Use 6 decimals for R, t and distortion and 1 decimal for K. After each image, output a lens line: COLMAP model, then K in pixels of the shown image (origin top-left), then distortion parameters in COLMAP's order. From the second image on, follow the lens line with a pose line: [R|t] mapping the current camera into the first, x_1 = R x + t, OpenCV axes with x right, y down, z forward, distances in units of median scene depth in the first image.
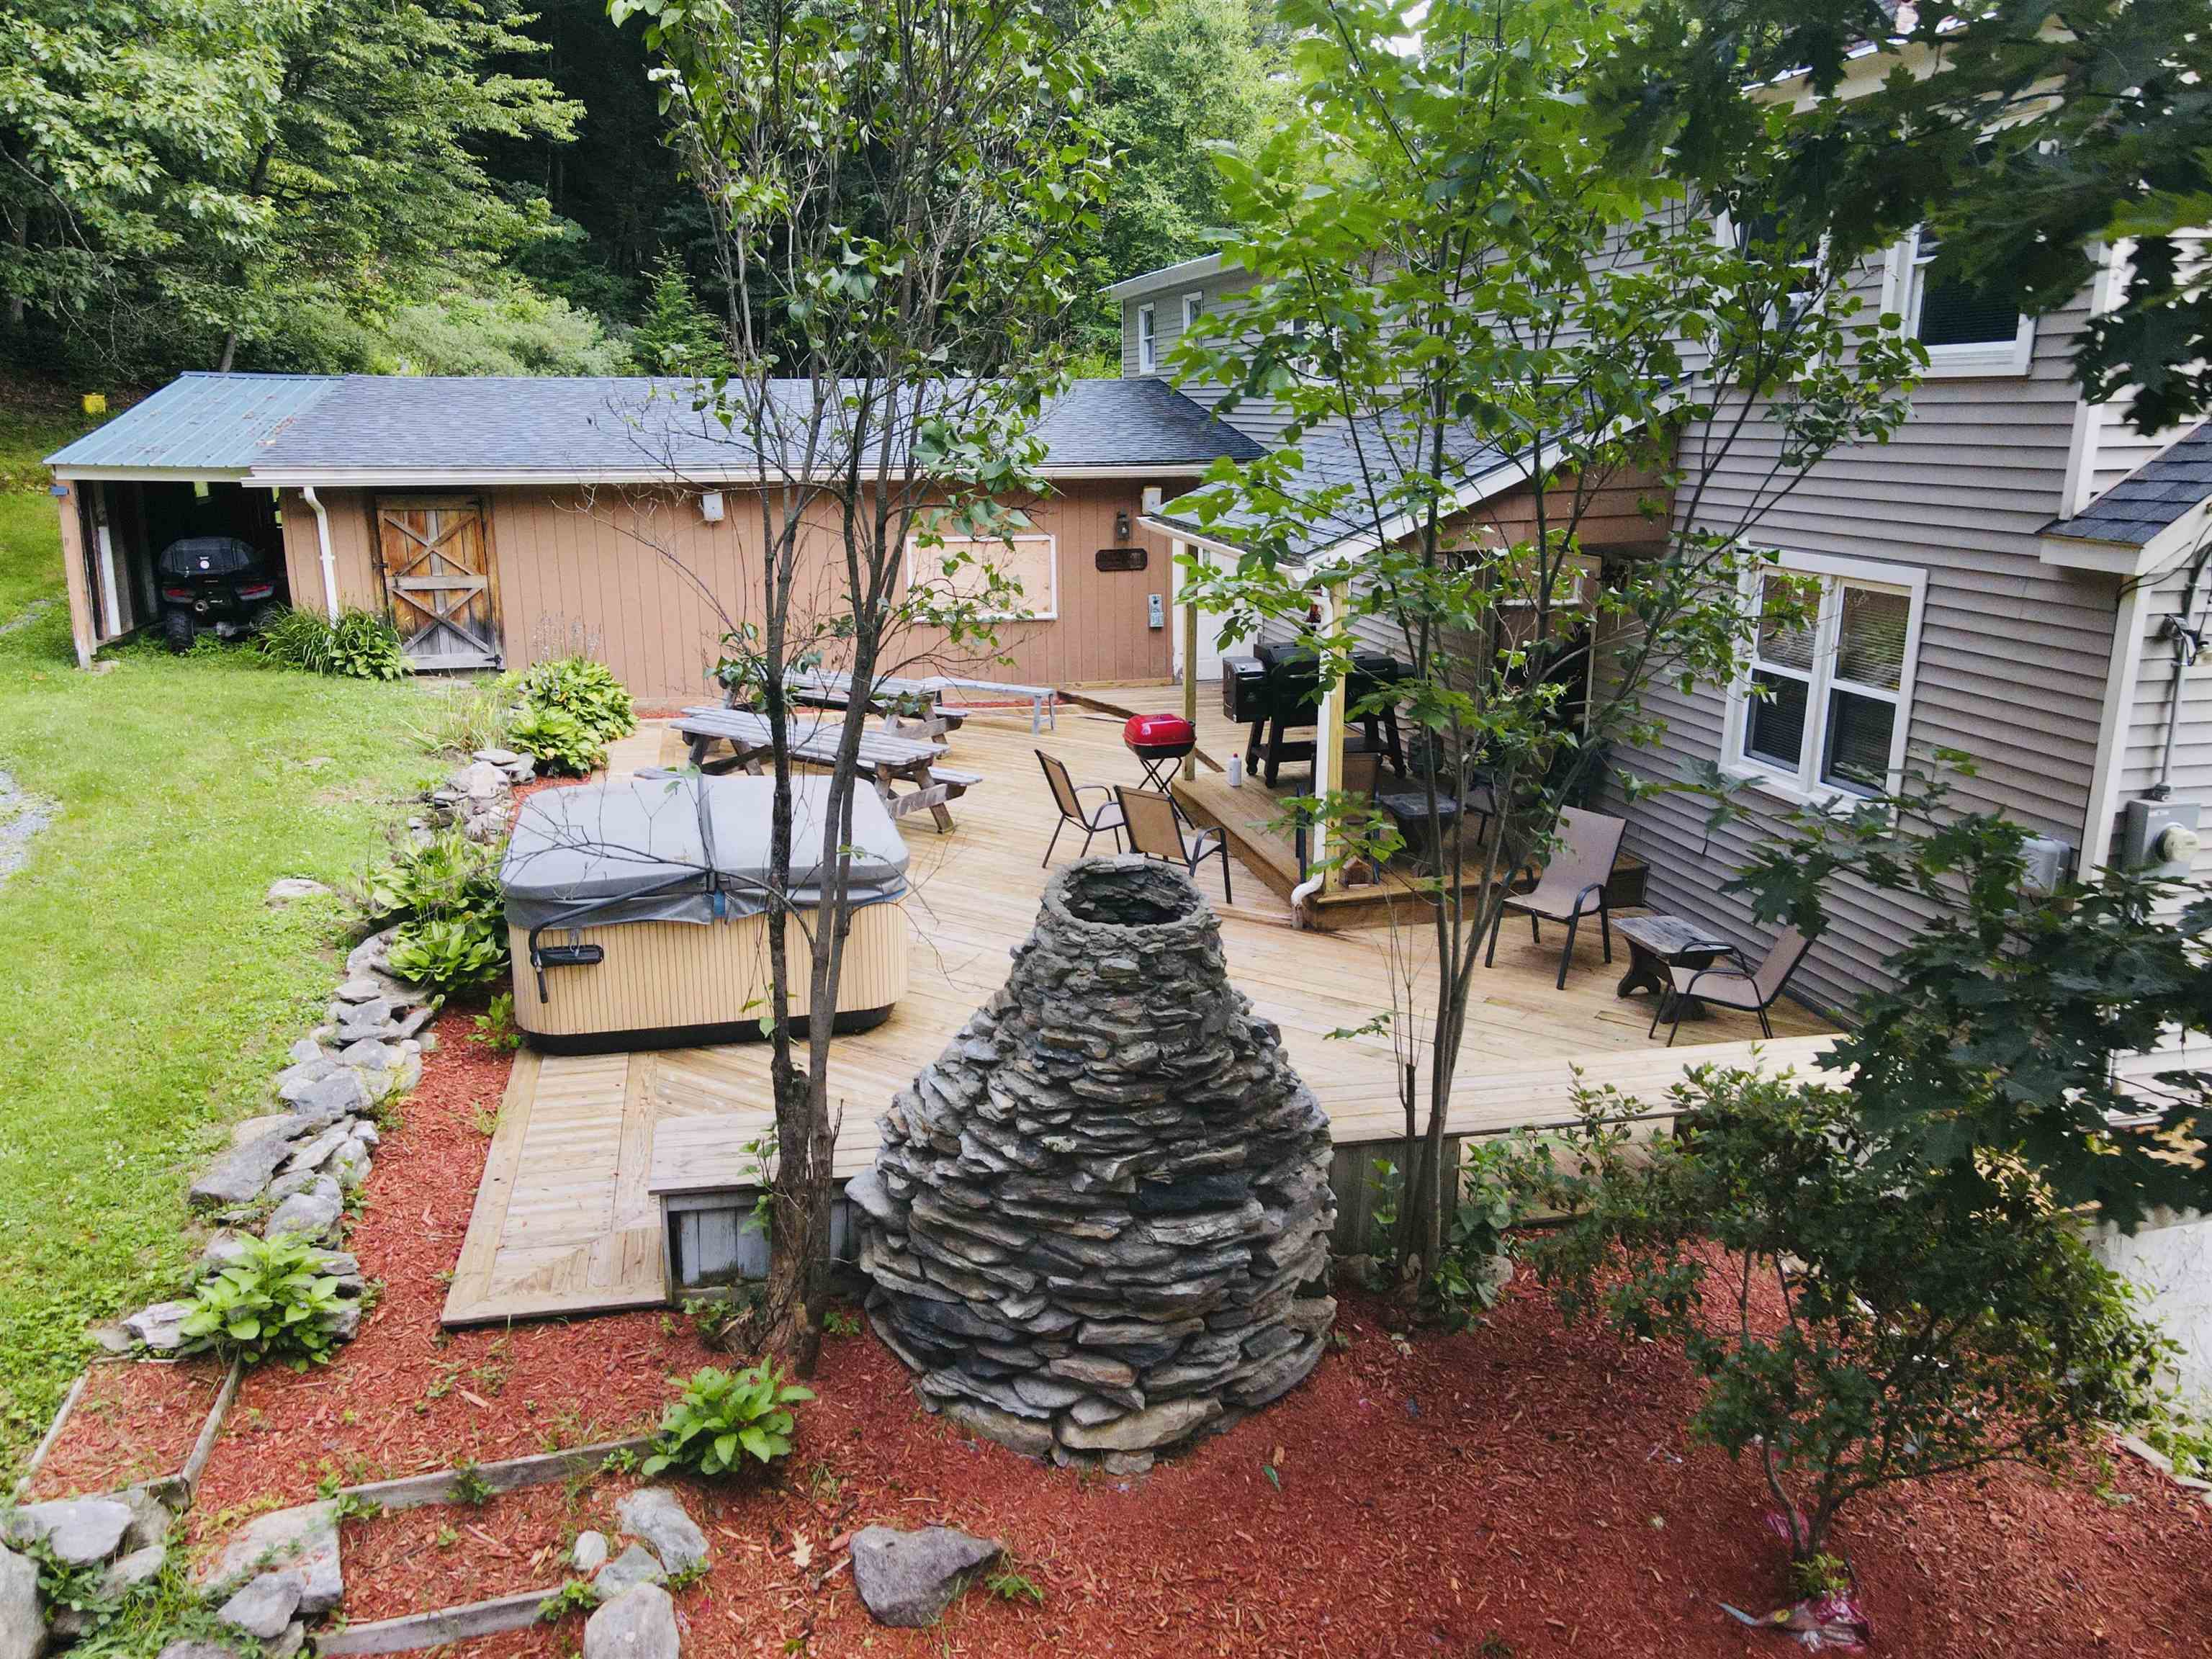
lens RADIAL K [[1615.8, 0, 1103.5], [0, 1615.8, 832.2], [0, 0, 1]] dist [-0.000016, 0.023014]
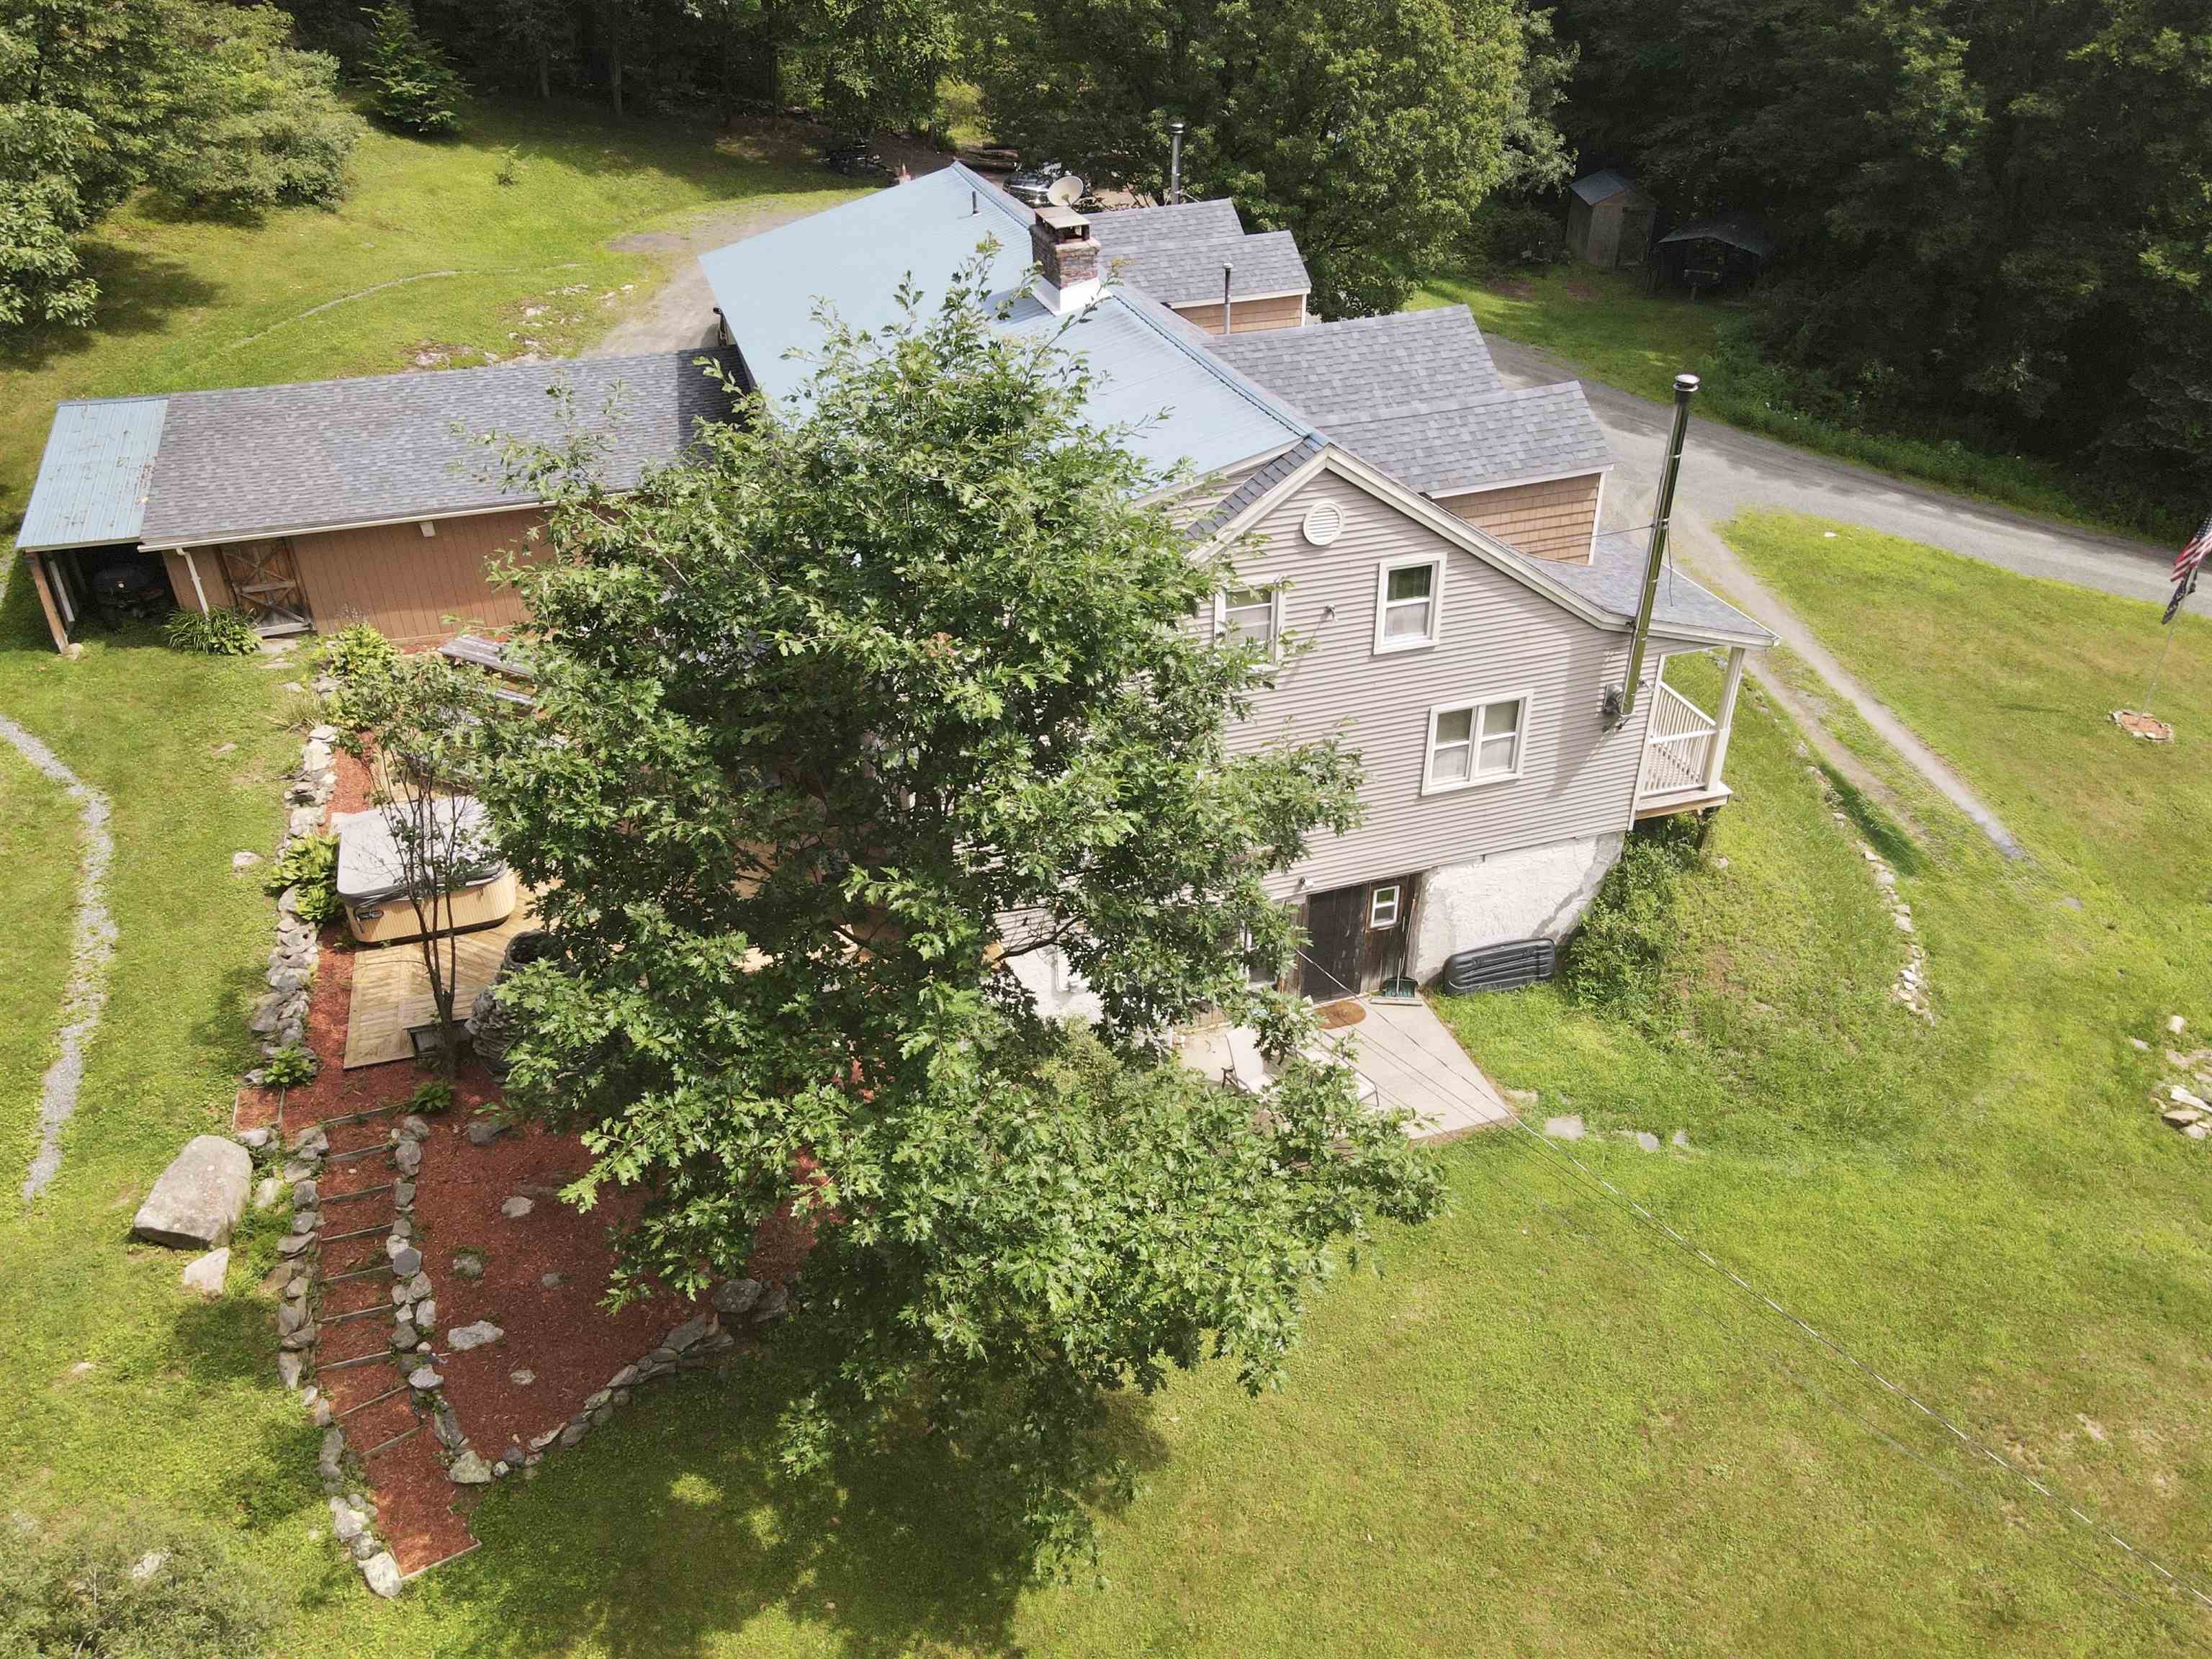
lens RADIAL K [[1615.8, 0, 1104.0], [0, 1615.8, 821.9], [0, 0, 1]] dist [-0.000016, 0.023014]
pose [[0.996443, -0.053704, 0.064936, 0.917069], [0.031837, 0.953418, 0.299967, -1.082472], [-0.078021, -0.296833, 0.951737, -2.038895]]
